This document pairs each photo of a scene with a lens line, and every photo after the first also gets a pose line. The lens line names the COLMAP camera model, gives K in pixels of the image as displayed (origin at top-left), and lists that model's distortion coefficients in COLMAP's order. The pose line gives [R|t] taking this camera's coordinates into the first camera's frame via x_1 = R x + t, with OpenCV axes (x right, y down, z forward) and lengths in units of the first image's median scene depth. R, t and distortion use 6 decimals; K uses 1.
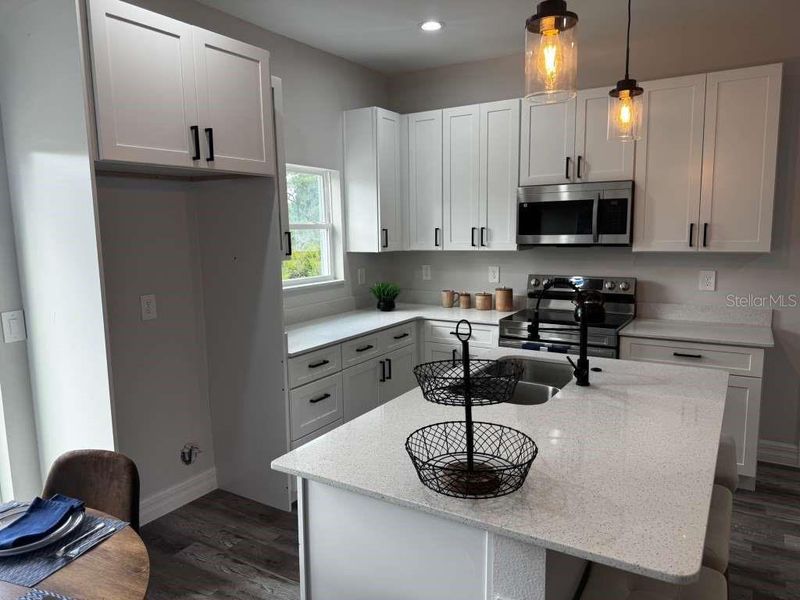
lens RADIAL K [[564.3, 0, 401.4], [0, 564.3, 300.8], [0, 0, 1]] dist [0.061595, -0.070993]
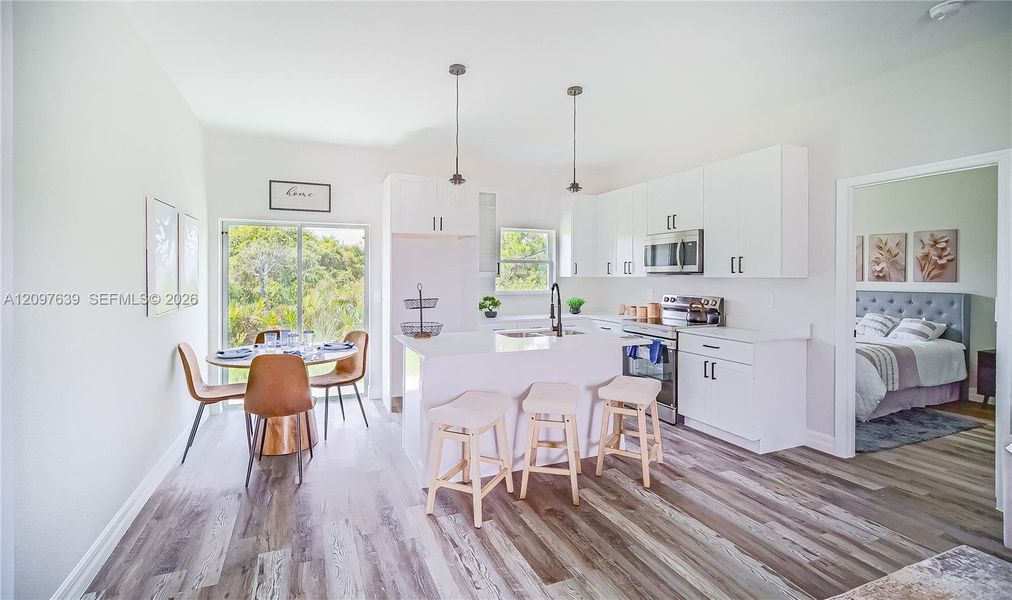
lens RADIAL K [[454.2, 0, 488.1], [0, 454.2, 273.6], [0, 0, 1]] dist [-0.001200, -0.001270]
pose [[0.800796, 0.014329, -0.598766, 0.734398], [-0.091784, 0.990841, -0.099042, 0.077875], [0.591862, 0.134270, 0.794777, -0.277300]]
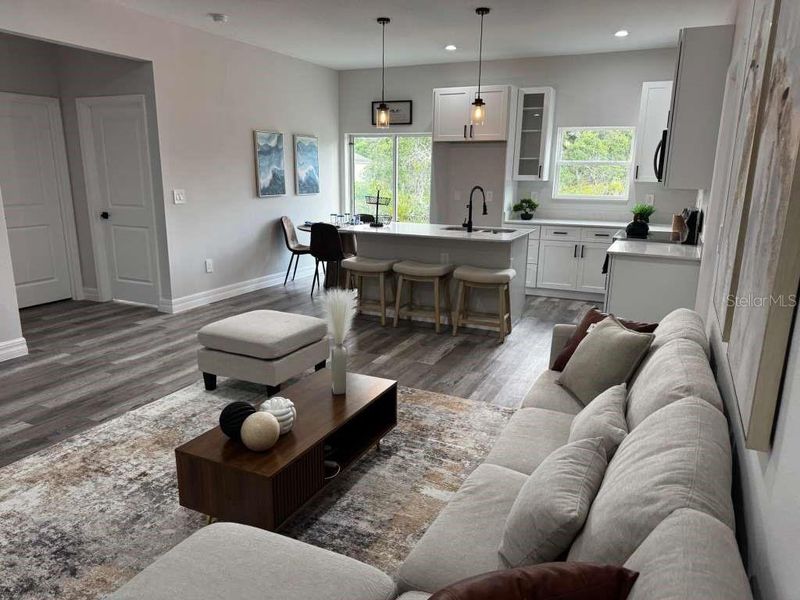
lens RADIAL K [[563.9, 0, 405.8], [0, 563.9, 300.4], [0, 0, 1]] dist [0.024475, -0.028566]
pose [[0.113528, 0.242883, -0.963389, 1.833033], [-0.147611, 0.963020, 0.225396, -0.045498], [0.982508, 0.116618, 0.145182, 0.305069]]
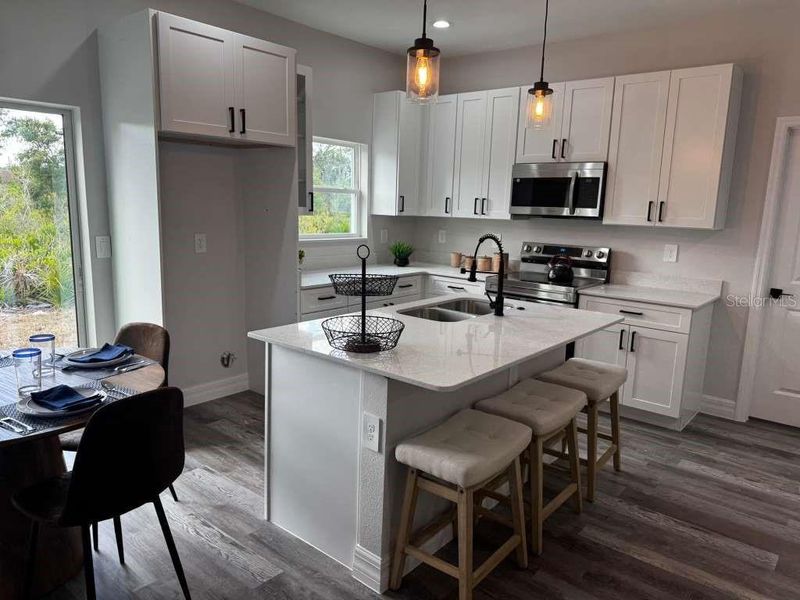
lens RADIAL K [[564.3, 0, 405.7], [0, 564.3, 301.0], [0, 0, 1]] dist [0.061595, -0.070993]
pose [[0.988873, 0.070763, -0.130857, 0.192080], [-0.065305, 0.996825, 0.045546, 0.048374], [0.133665, -0.036494, 0.990354, -0.229516]]
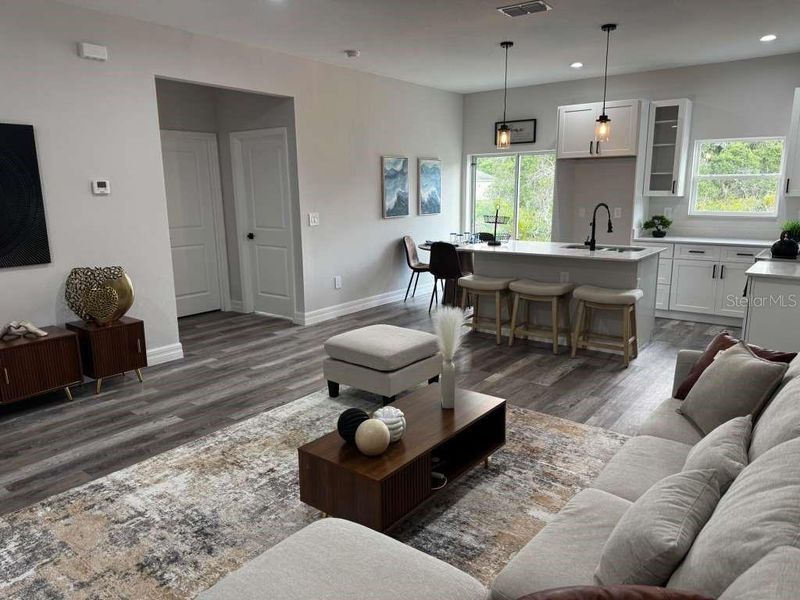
lens RADIAL K [[564.3, 0, 400.8], [0, 564.3, 293.7], [0, 0, 1]] dist [0.061595, -0.070993]
pose [[-0.111245, 0.201524, -0.973146, 1.868096], [-0.120326, 0.969288, 0.214480, -0.056749], [0.986482, 0.140955, -0.083580, 0.321094]]
